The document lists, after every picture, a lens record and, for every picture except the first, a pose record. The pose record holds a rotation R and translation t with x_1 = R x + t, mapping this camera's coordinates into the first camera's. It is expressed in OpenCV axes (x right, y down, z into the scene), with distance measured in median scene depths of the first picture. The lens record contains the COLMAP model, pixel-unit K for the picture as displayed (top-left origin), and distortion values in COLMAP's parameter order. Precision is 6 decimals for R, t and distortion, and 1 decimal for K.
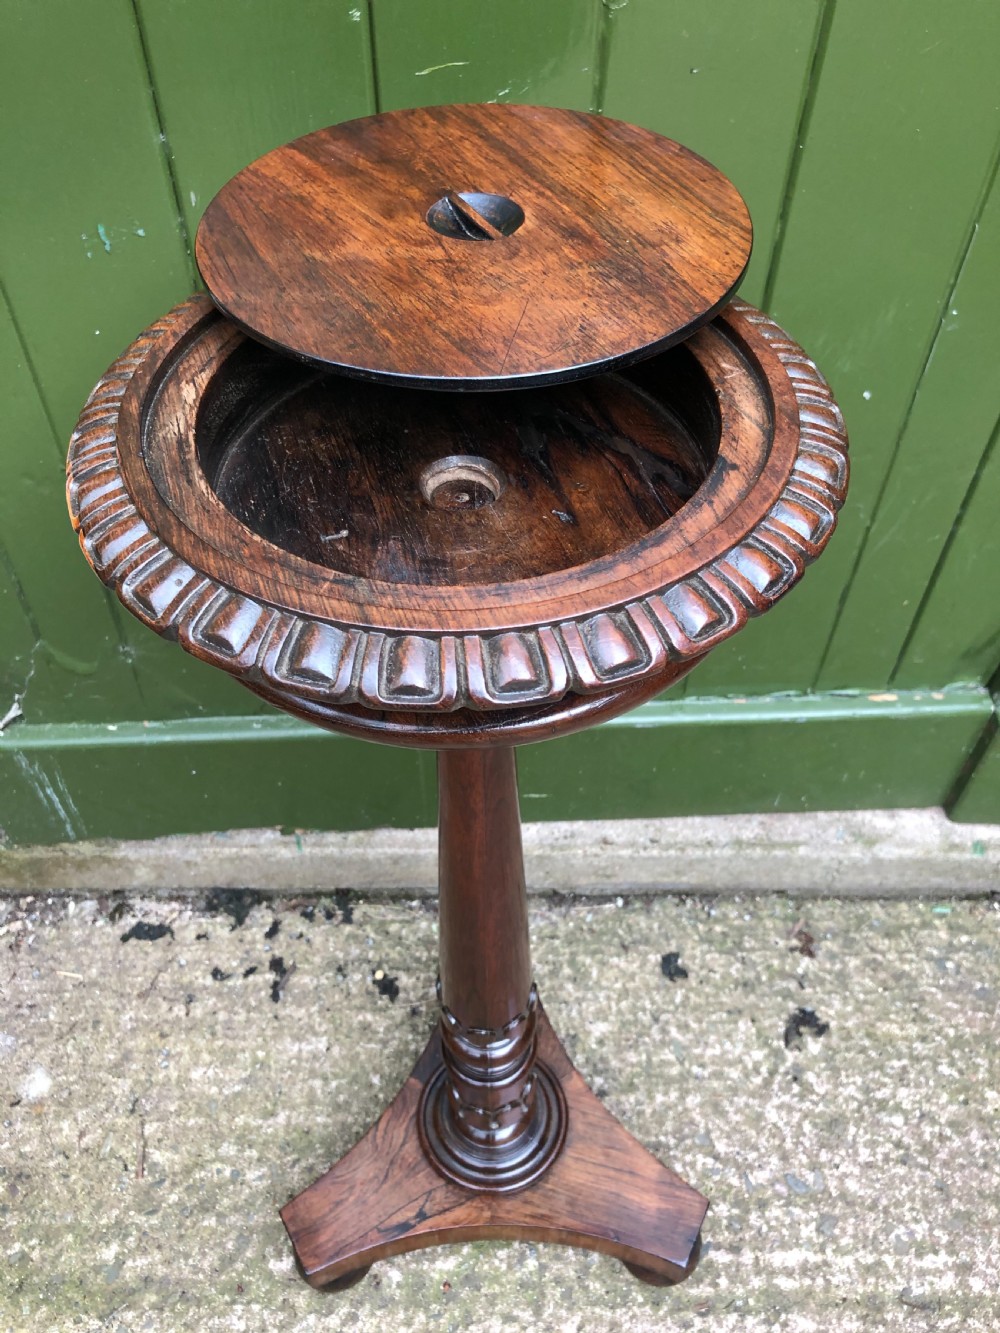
lens RADIAL K [[1123.7, 0, 498.5], [0, 1123.7, 672.6], [0, 0, 1]] dist [-0.007526, 0.031912]
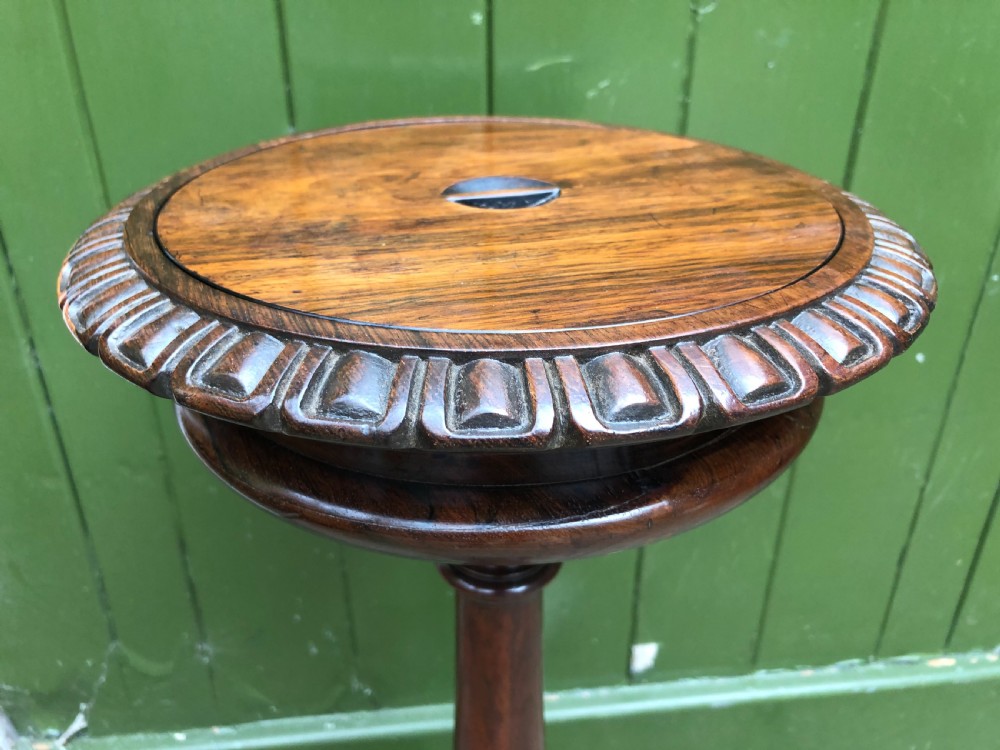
lens RADIAL K [[843.0, 0, 503.1], [0, 843.0, 367.5], [0, 0, 1]] dist [-0.007526, 0.031912]
pose [[0.997494, -0.017444, 0.068561, -0.033668], [0.039453, 0.941596, -0.334425, 0.052419], [-0.058723, 0.336292, 0.939925, 0.149968]]
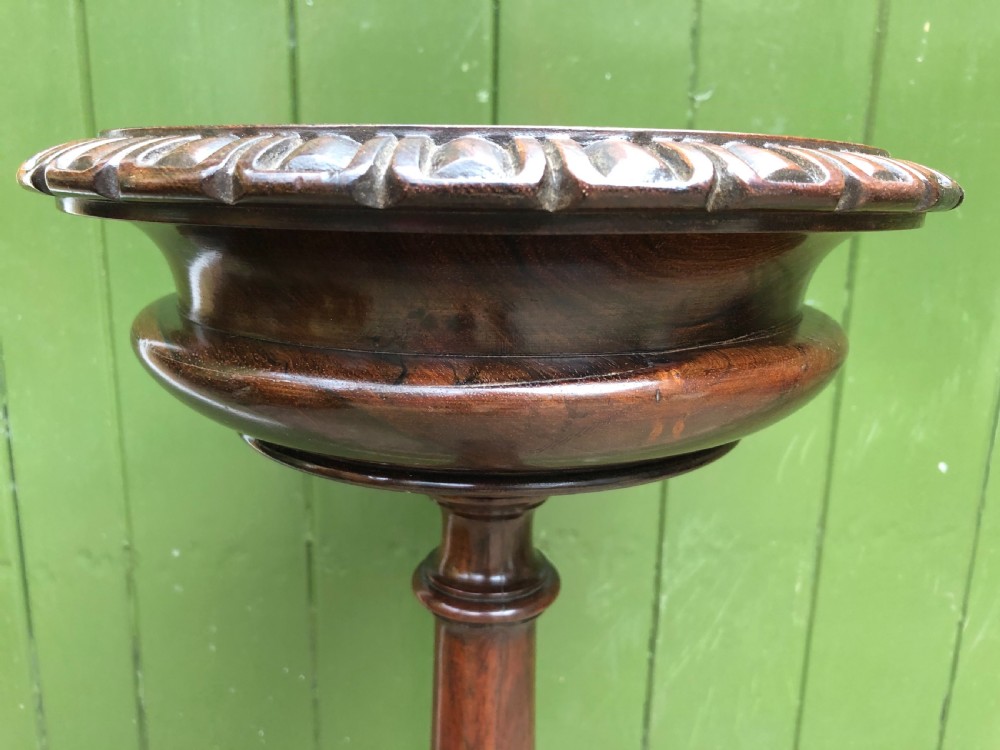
lens RADIAL K [[843.0, 0, 503.1], [0, 843.0, 373.0], [0, 0, 1]] dist [-0.007526, 0.031912]
pose [[0.997717, 0.024675, 0.062858, -0.027525], [0.014716, 0.829027, -0.559015, 0.118509], [-0.065904, 0.558664, 0.826771, 0.212246]]
